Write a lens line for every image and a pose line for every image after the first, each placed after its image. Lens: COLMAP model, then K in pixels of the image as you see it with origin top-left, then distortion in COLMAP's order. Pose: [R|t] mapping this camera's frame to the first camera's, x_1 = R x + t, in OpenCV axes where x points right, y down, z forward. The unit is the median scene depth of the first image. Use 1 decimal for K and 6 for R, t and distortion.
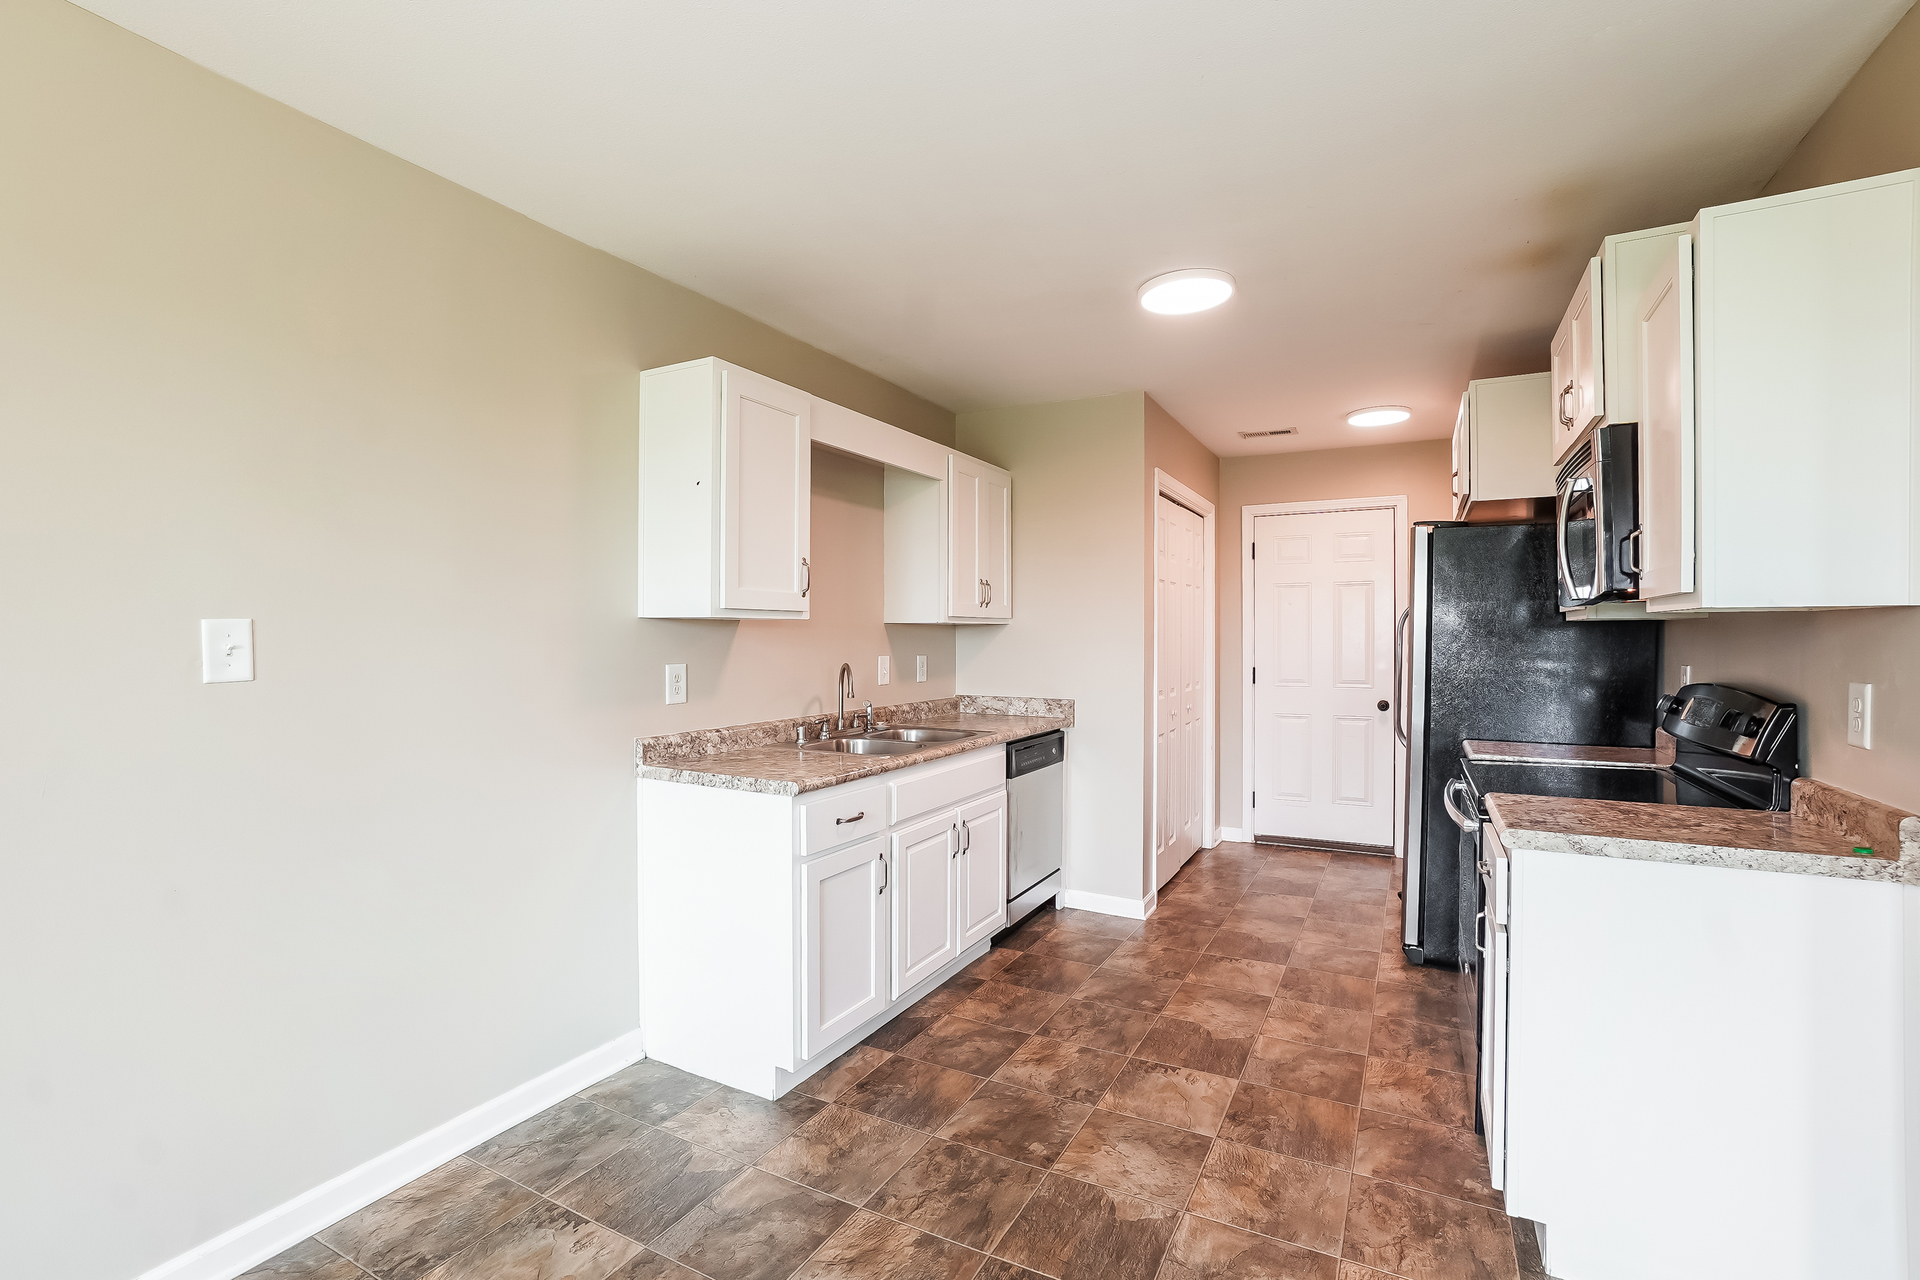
lens RADIAL K [[873.1, 0, 961.3], [0, 873.1, 636.0], [0, 0, 1]] dist [-0.022948, 0.003678]
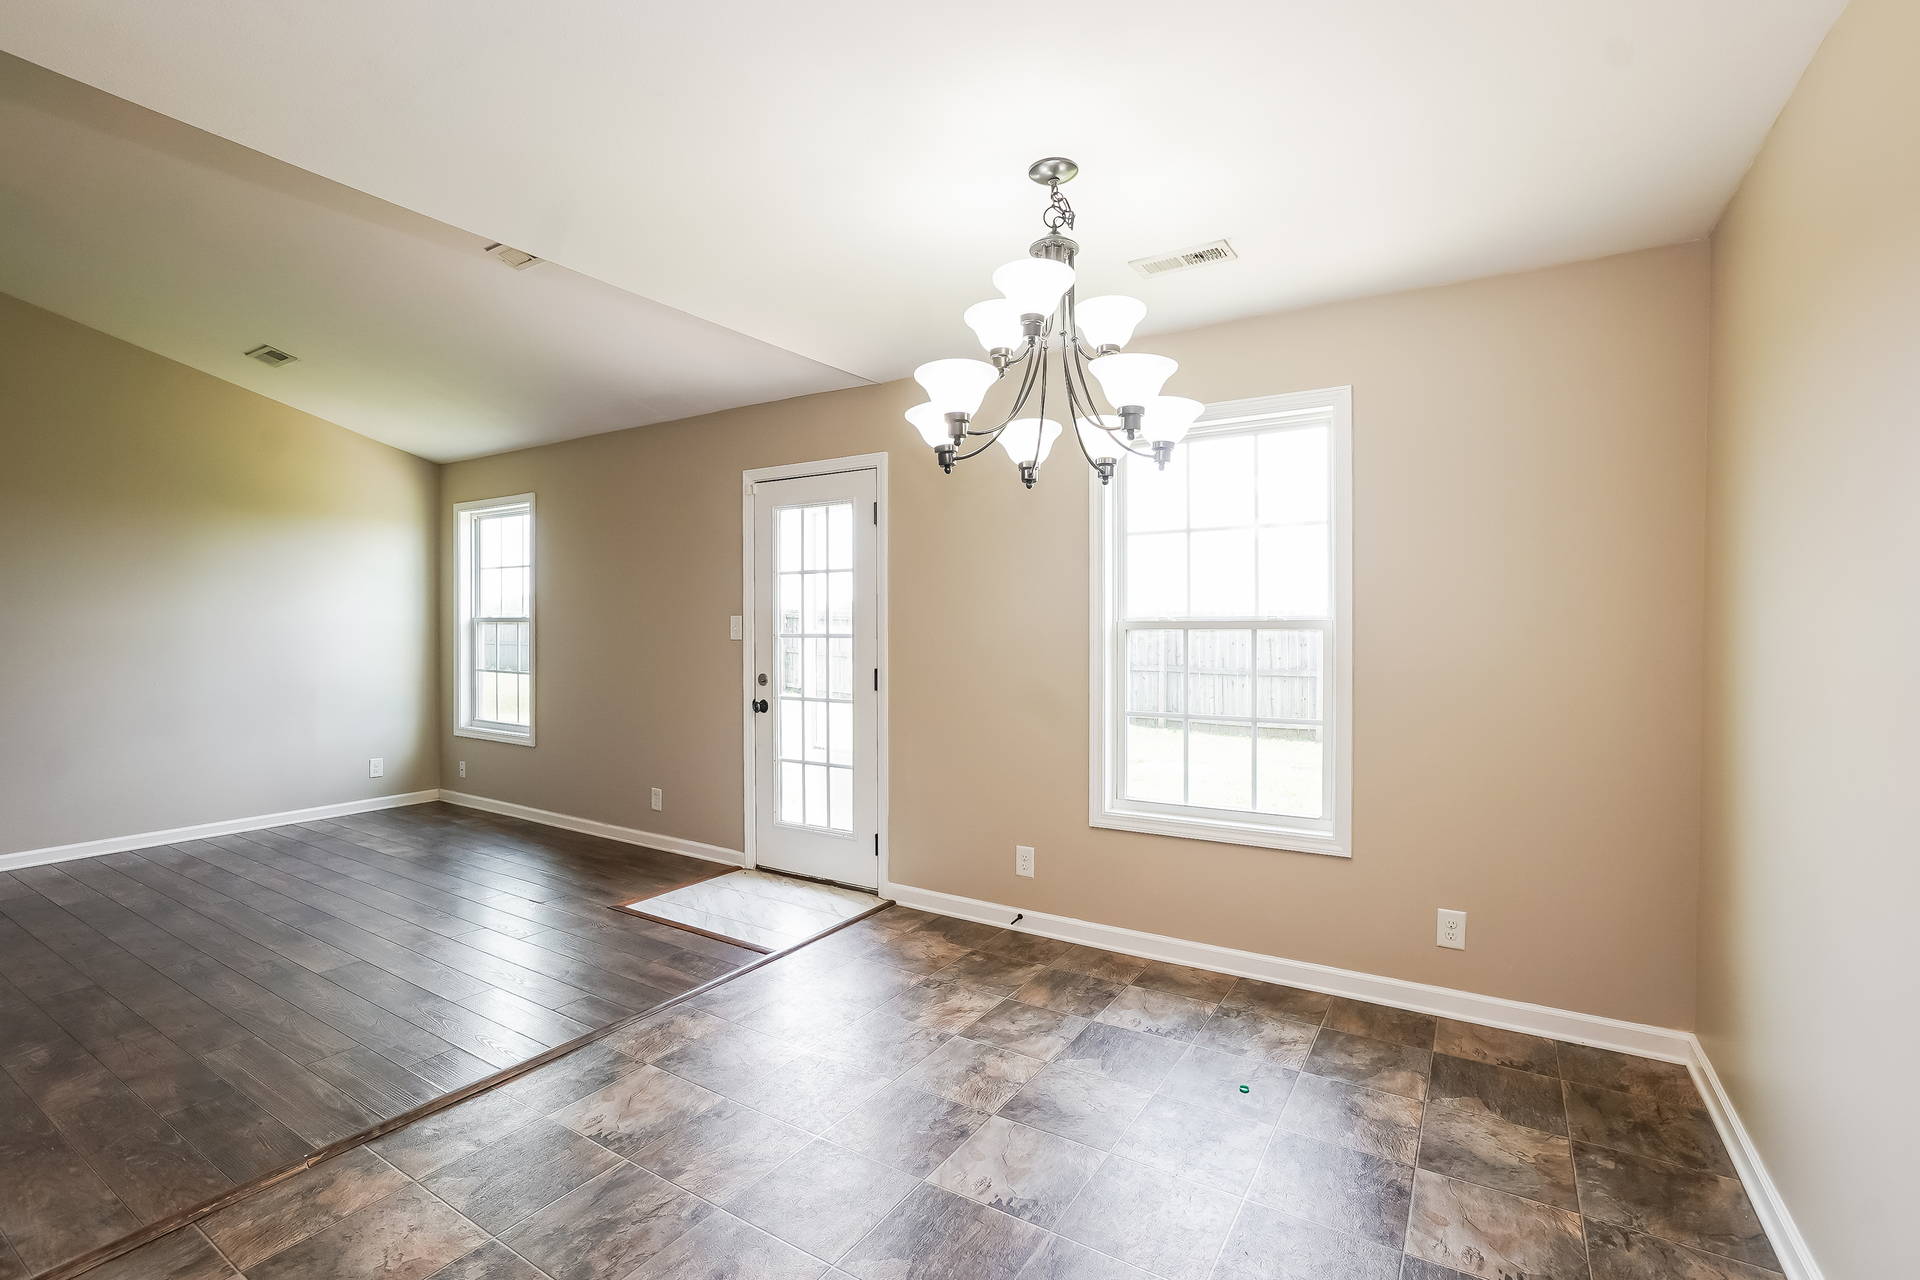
lens RADIAL K [[873.1, 0, 959.1], [0, 873.1, 634.4], [0, 0, 1]] dist [-0.022948, 0.003678]
pose [[-0.997735, -0.003106, 0.067201, 0.015925], [-0.002290, 0.999923, 0.012228, 0.000593], [-0.067234, 0.012047, -0.997665, 2.004043]]
